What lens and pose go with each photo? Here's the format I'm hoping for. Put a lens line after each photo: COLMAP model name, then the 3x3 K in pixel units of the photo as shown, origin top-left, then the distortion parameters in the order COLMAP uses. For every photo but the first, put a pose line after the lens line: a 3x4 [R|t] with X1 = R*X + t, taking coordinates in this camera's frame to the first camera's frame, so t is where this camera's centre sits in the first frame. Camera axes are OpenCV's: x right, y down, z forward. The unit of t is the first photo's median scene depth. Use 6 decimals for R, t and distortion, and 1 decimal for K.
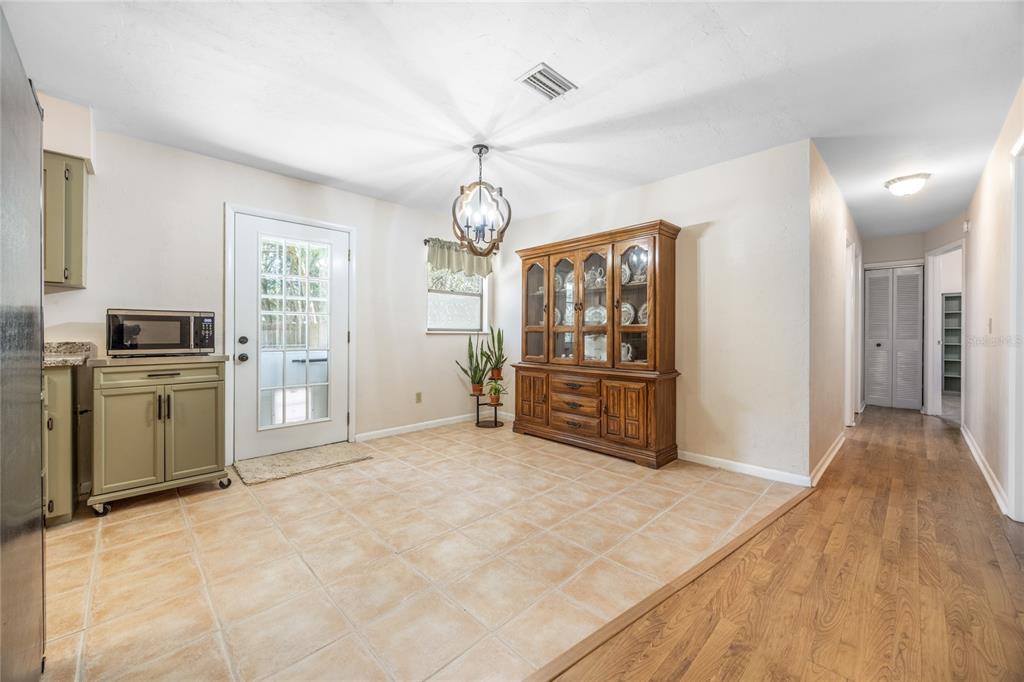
lens RADIAL K [[390.2, 0, 513.8], [0, 390.2, 334.2], [0, 0, 1]] dist [-0.001431, -0.000051]
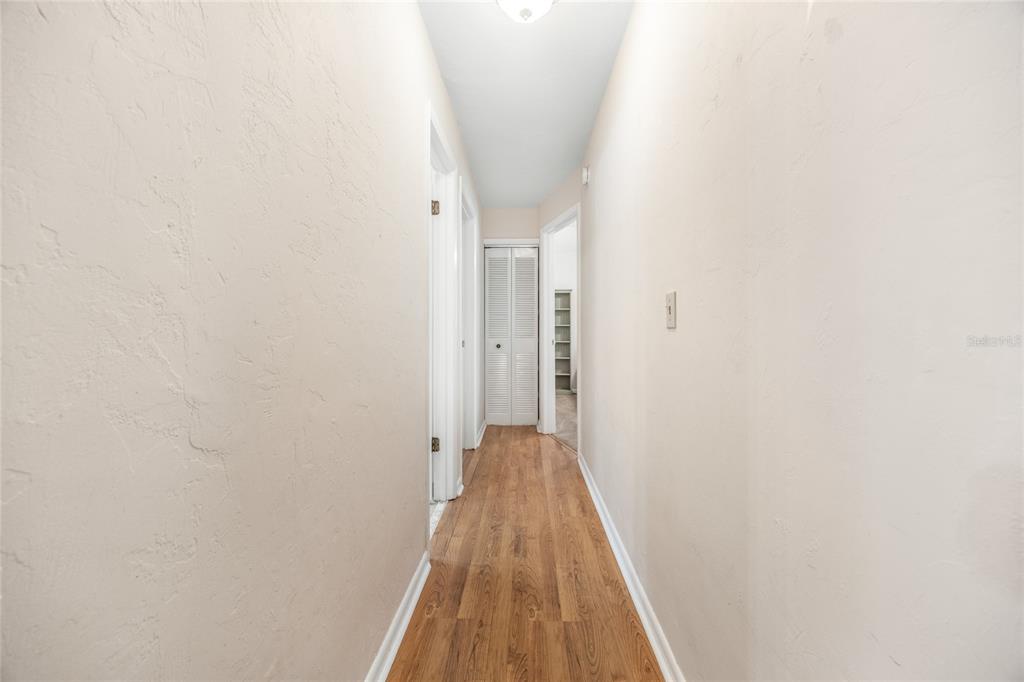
lens RADIAL K [[390.2, 0, 513.8], [0, 390.2, 334.2], [0, 0, 1]] dist [-0.001431, -0.000051]
pose [[0.720423, -0.008288, 0.693486, 0.463586], [0.004922, 0.999965, 0.006837, -0.000439], [-0.693518, -0.001512, 0.720438, 0.464278]]
